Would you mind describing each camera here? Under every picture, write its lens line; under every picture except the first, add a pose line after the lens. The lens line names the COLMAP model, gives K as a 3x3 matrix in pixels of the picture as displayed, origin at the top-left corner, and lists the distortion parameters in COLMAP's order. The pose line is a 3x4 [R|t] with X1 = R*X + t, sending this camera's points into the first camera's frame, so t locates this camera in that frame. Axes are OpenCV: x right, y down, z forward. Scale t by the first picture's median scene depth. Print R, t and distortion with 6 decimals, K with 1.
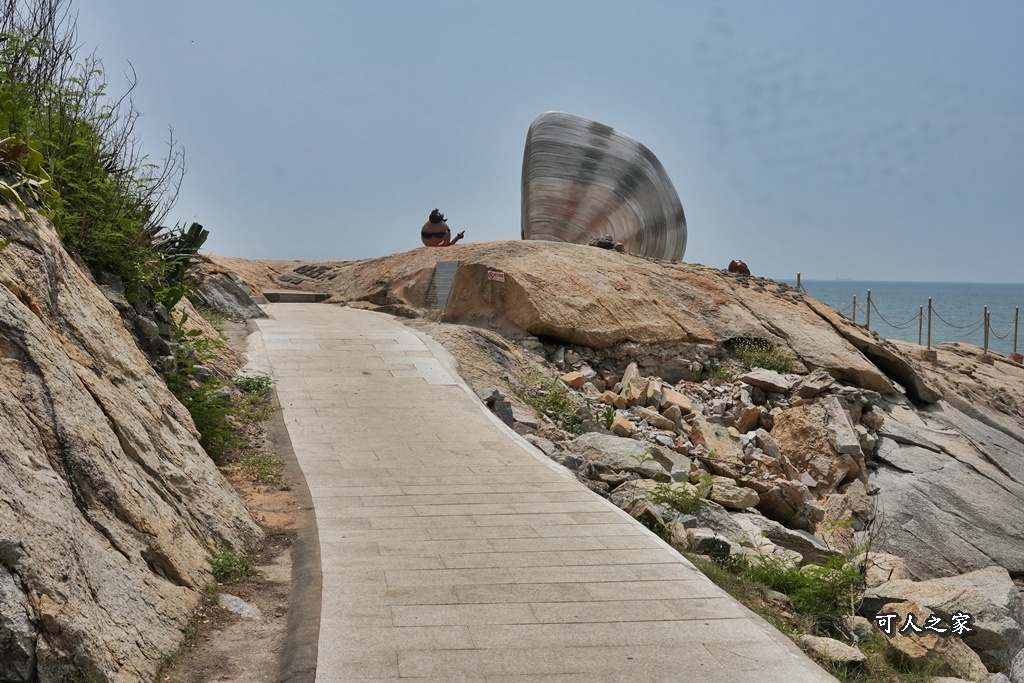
lens RADIAL K [[1176.7, 0, 511.9], [0, 1176.7, 340.9], [0, 0, 1]] dist [-0.000022, 0.000000]
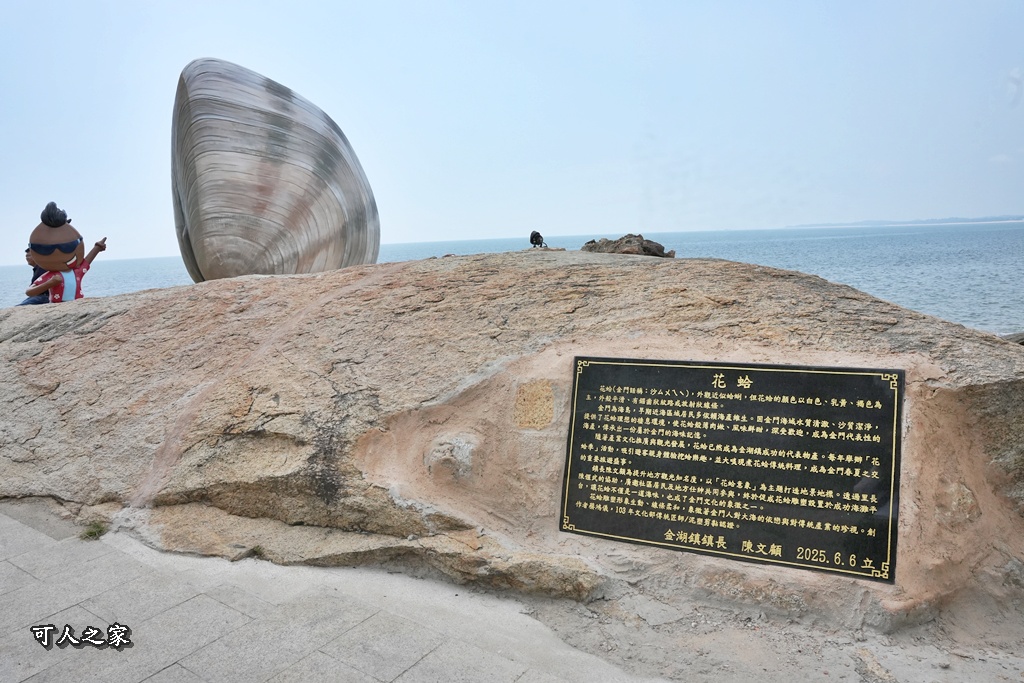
lens RADIAL K [[710.2, 0, 511.6], [0, 710.2, 346.5], [0, 0, 1]] dist [-0.011122, -0.003774]
pose [[0.791837, -0.155387, 0.590635, -0.097257], [0.121002, 0.987836, 0.097662, -0.046730], [-0.598626, -0.005864, 0.801007, 0.563556]]
